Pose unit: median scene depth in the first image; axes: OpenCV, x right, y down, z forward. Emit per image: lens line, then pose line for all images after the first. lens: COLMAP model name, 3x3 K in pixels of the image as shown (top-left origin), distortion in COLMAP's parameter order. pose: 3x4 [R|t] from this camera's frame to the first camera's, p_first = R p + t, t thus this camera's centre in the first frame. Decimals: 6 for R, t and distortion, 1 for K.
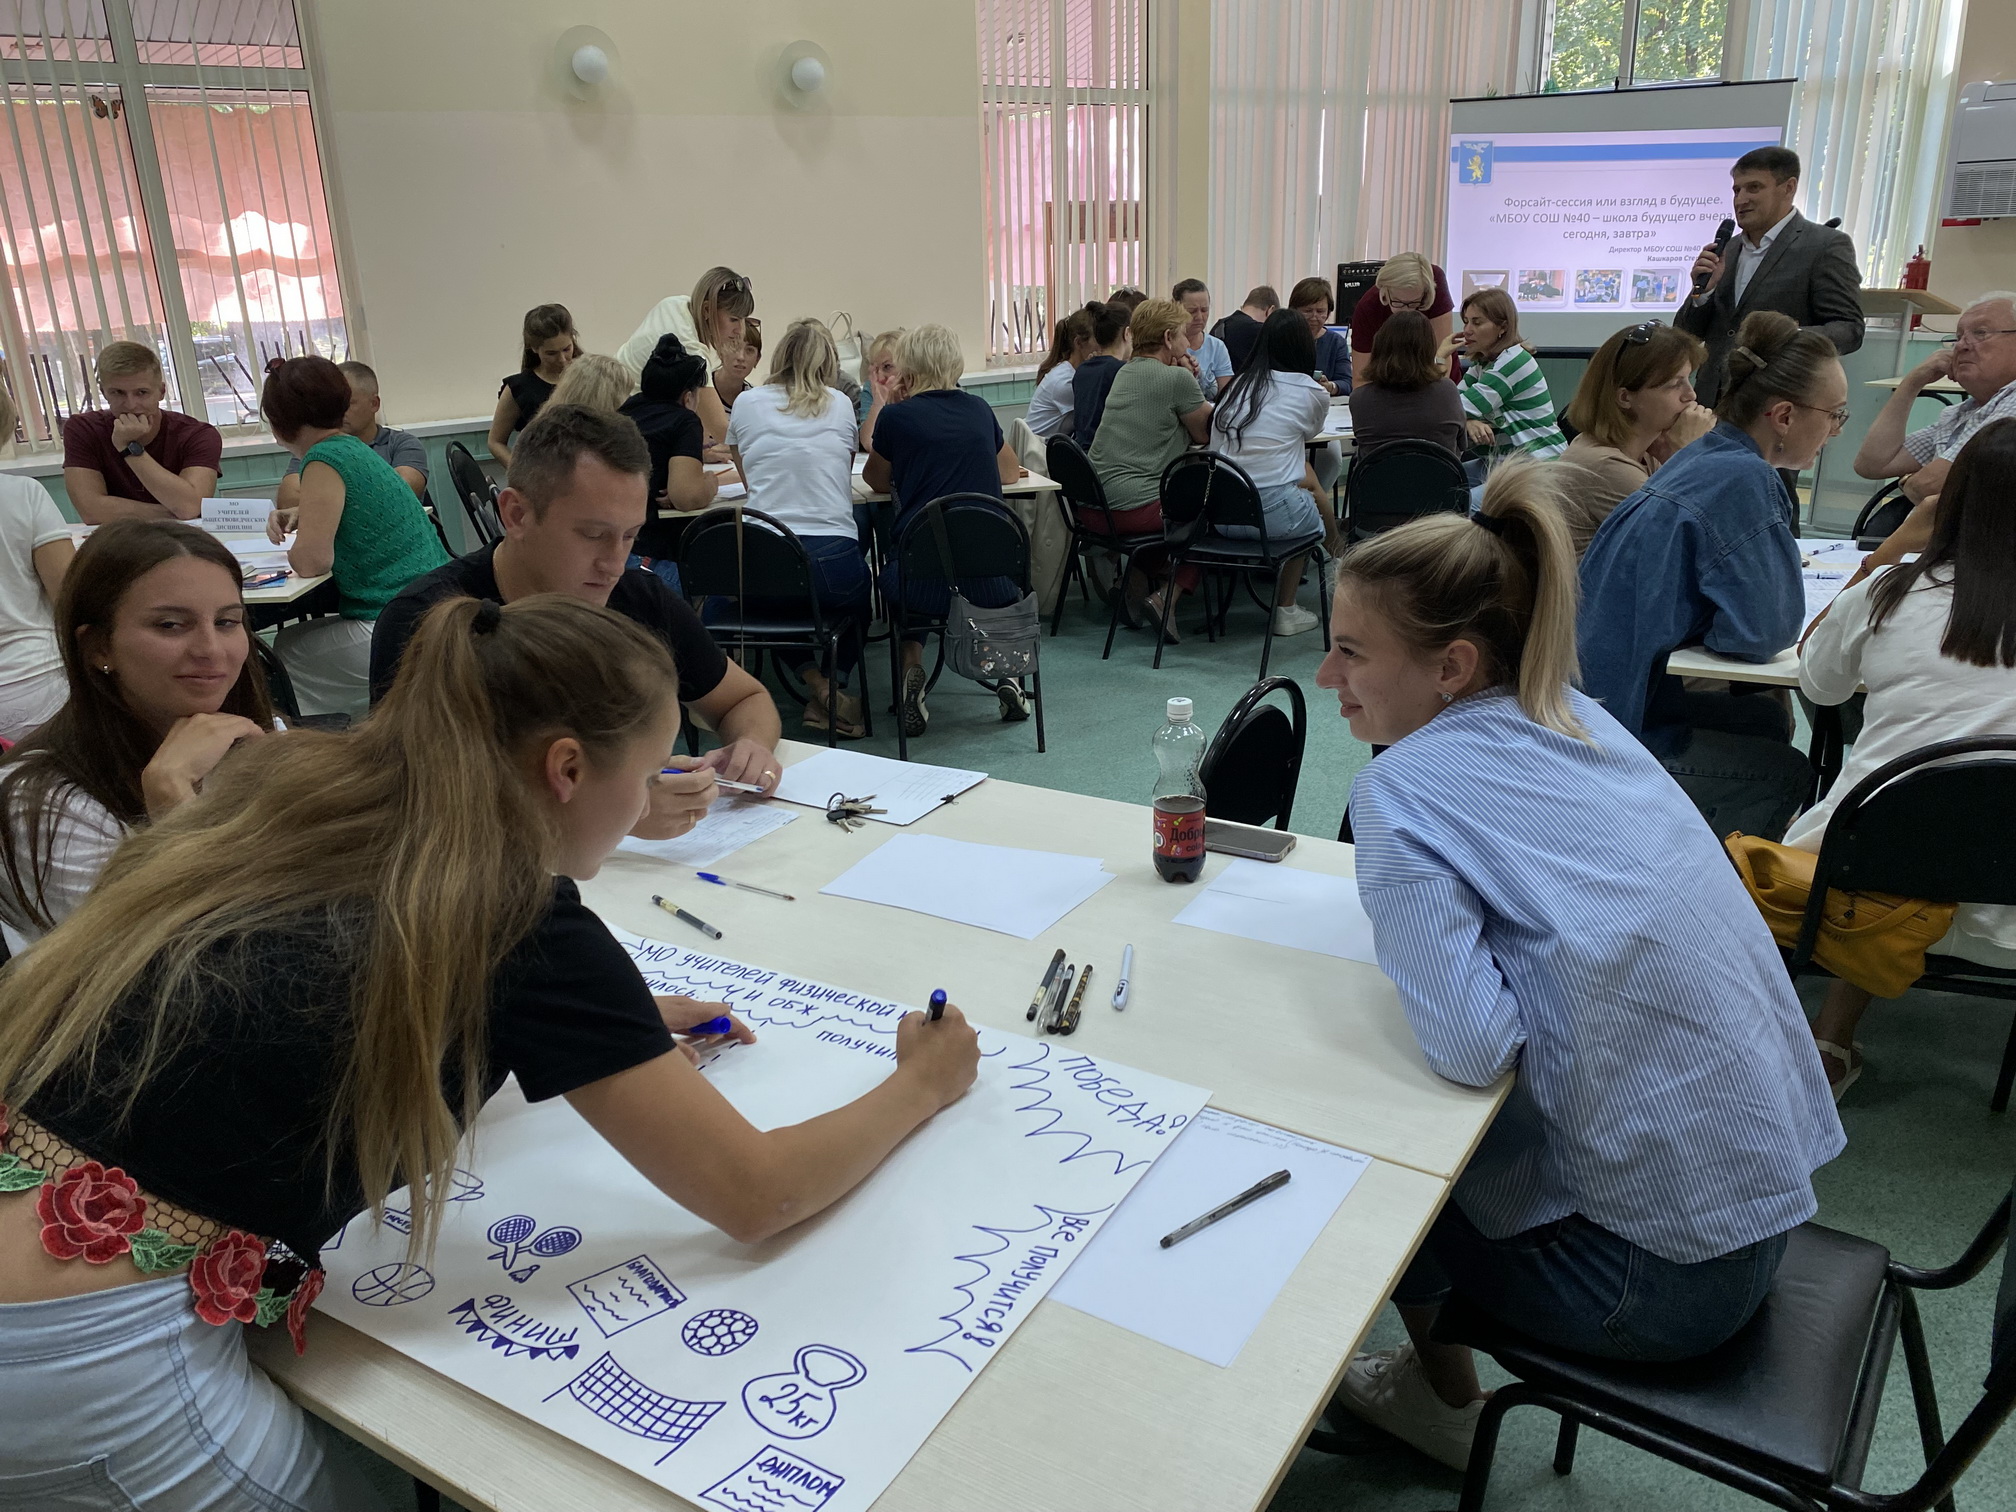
lens RADIAL K [[1491.6, 0, 993.8], [0, 1491.6, 735.8], [0, 0, 1]] dist [0.024473, -0.027661]
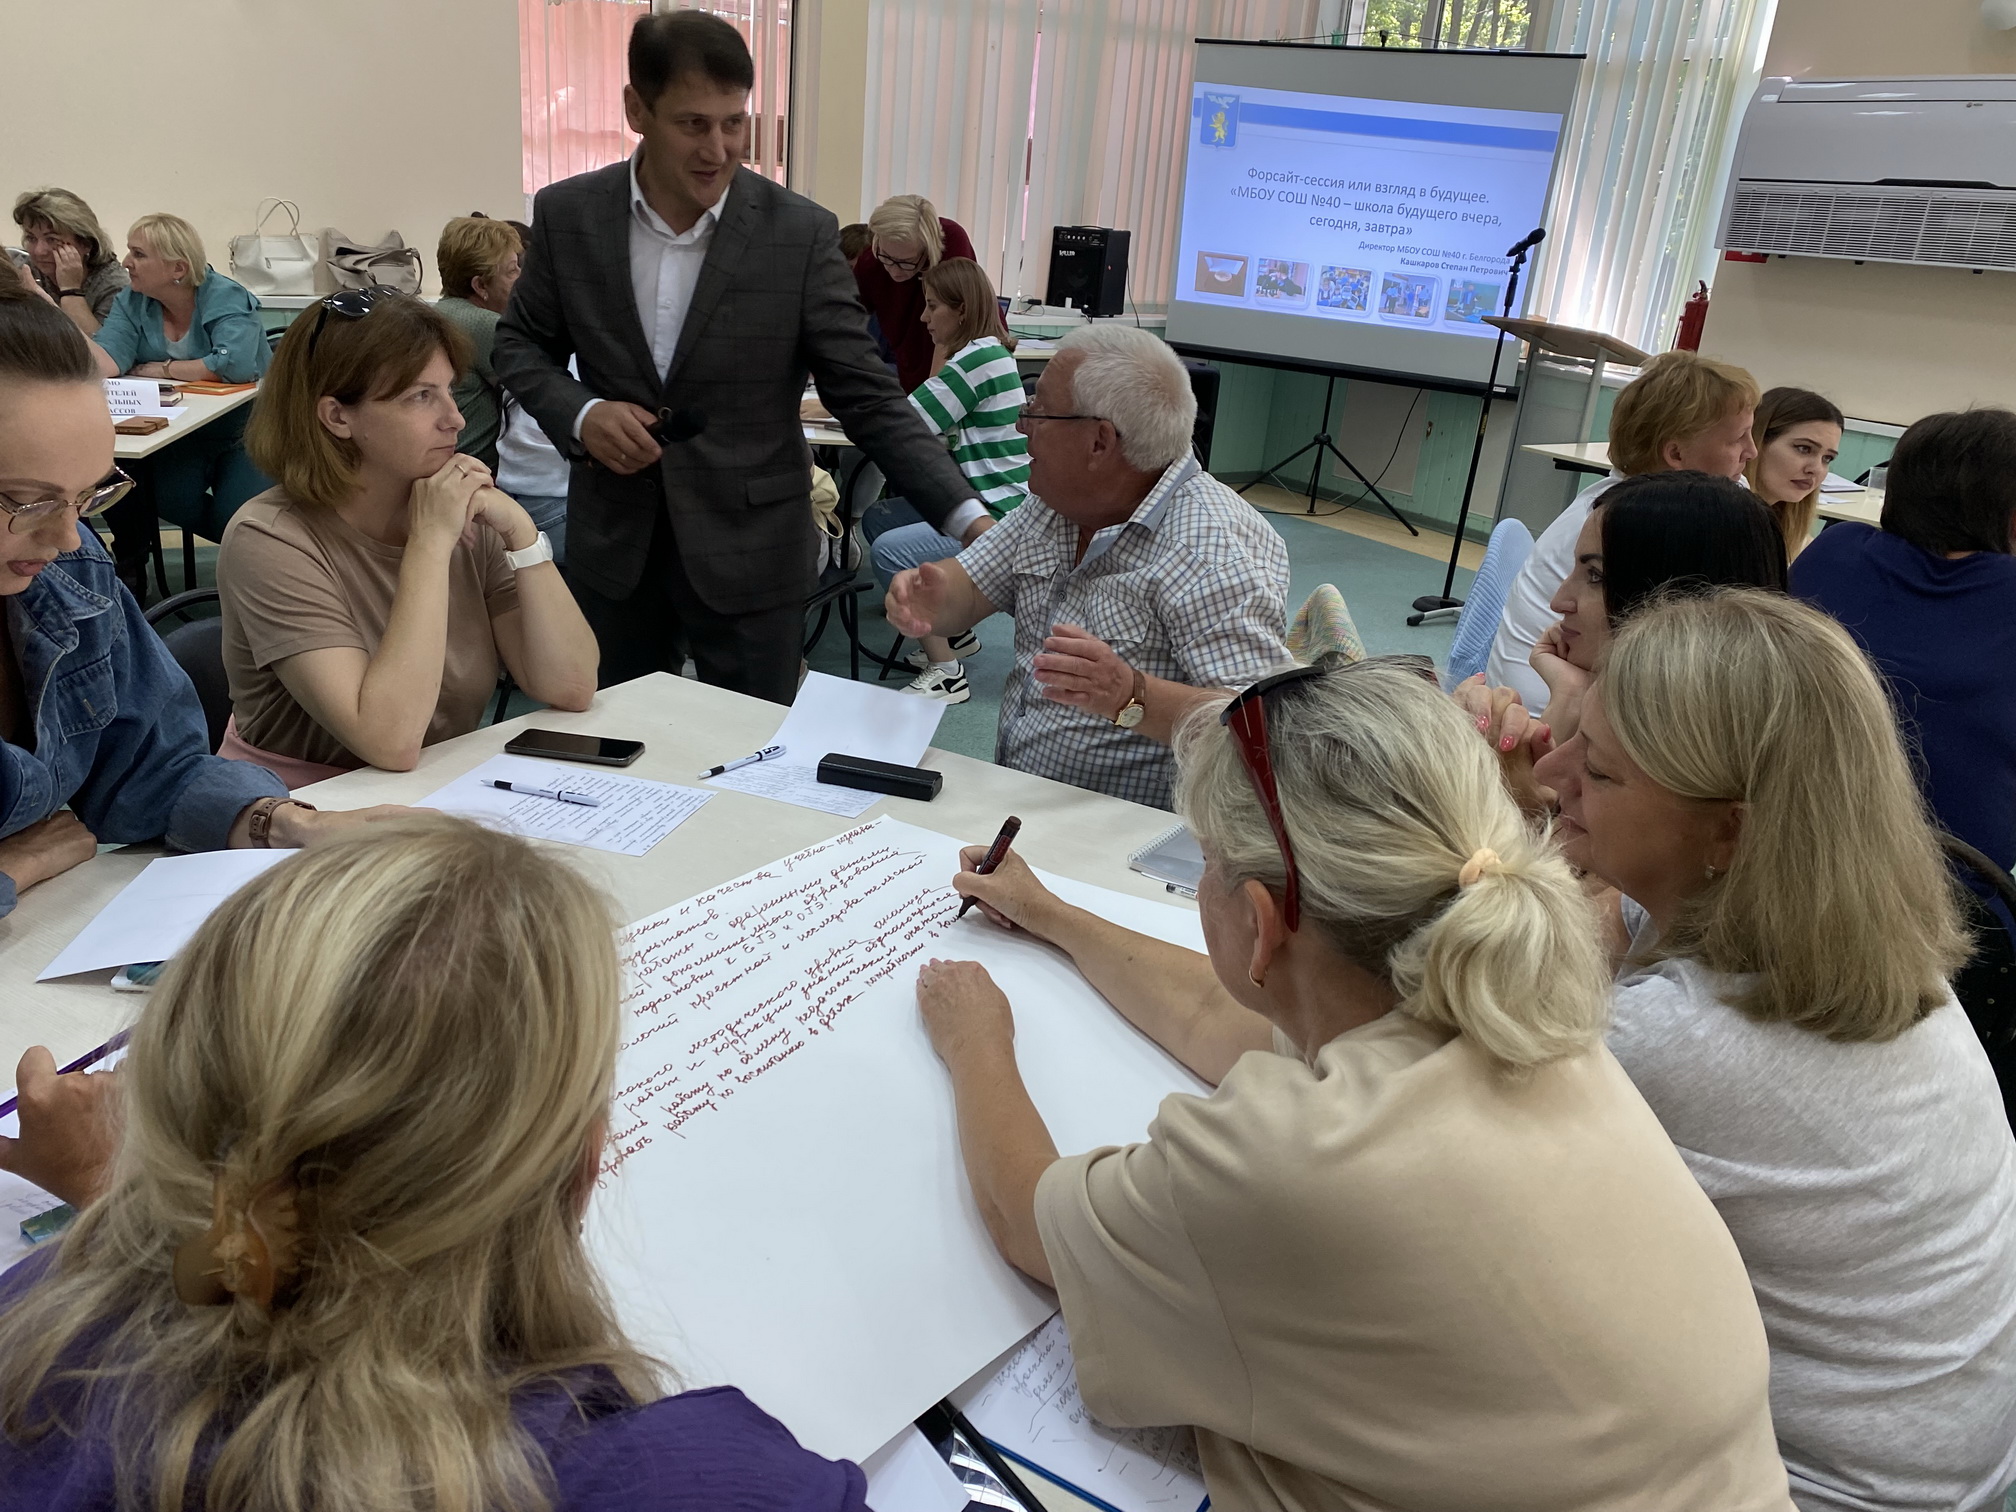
lens RADIAL K [[1491.6, 0, 994.5], [0, 1491.6, 739.1], [0, 0, 1]] dist [0.024473, -0.027661]
pose [[0.991927, 0.125399, -0.018892, 0.261926], [-0.124718, 0.991619, 0.033717, -0.058038], [0.022962, -0.031089, 0.999253, 0.165790]]
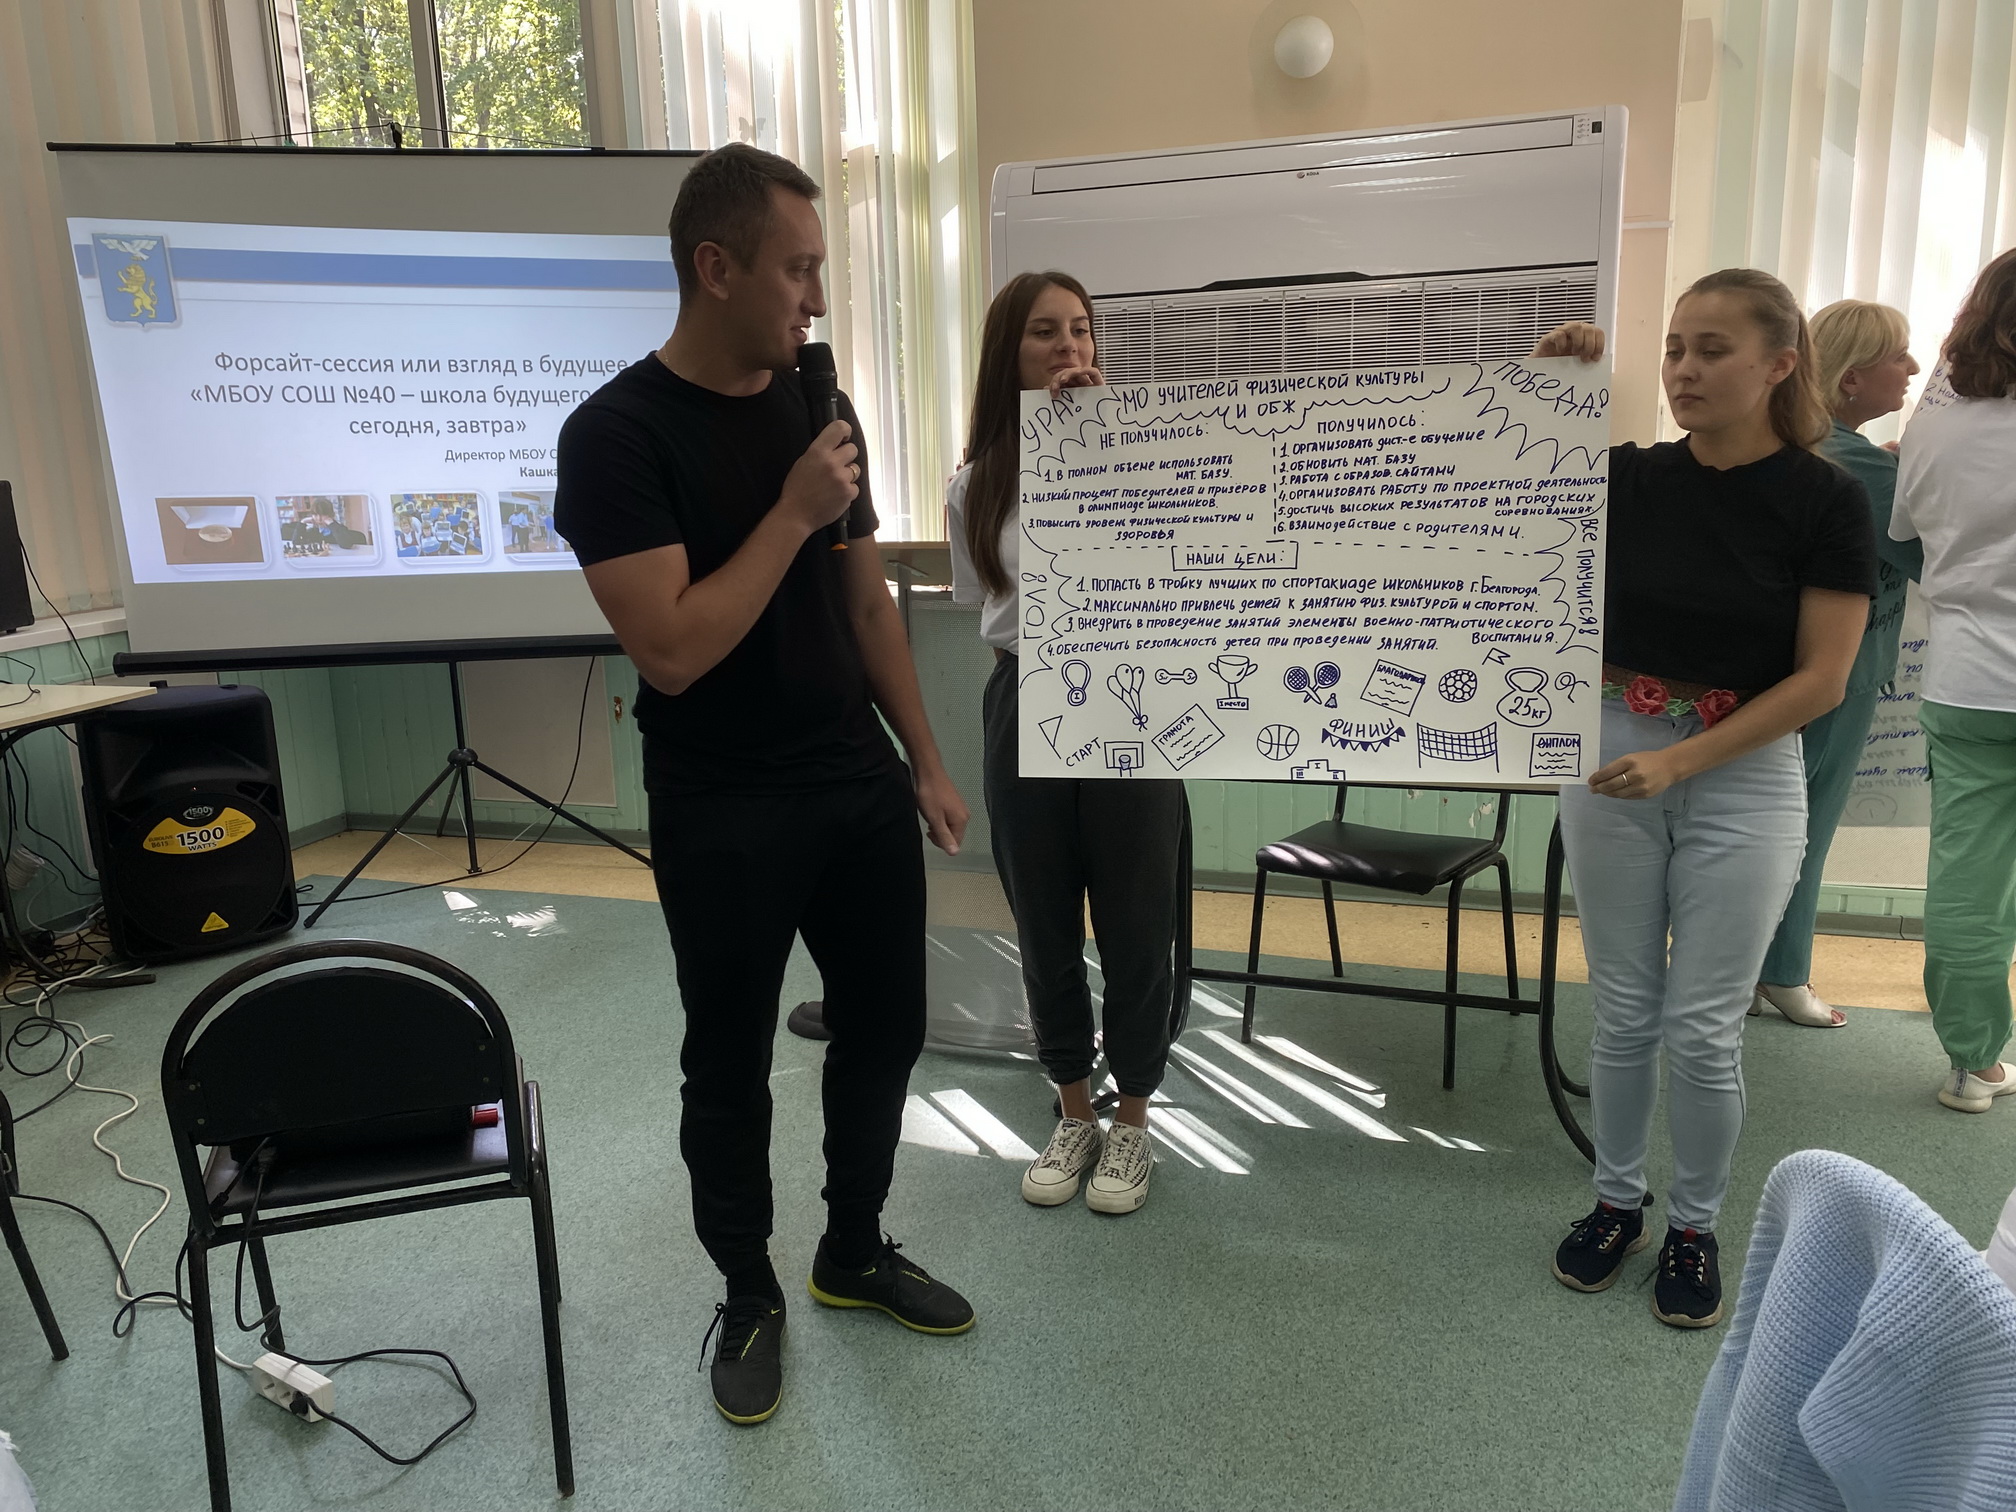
lens RADIAL K [[1491.6, 0, 978.8], [0, 1491.6, 737.0], [0, 0, 1]] dist [0.024473, -0.027661]
pose [[0.811360, -0.111738, 0.573768, 0.254132], [0.185460, 0.980055, -0.071397, -0.159347], [-0.554347, 0.164339, 0.815900, 0.495889]]
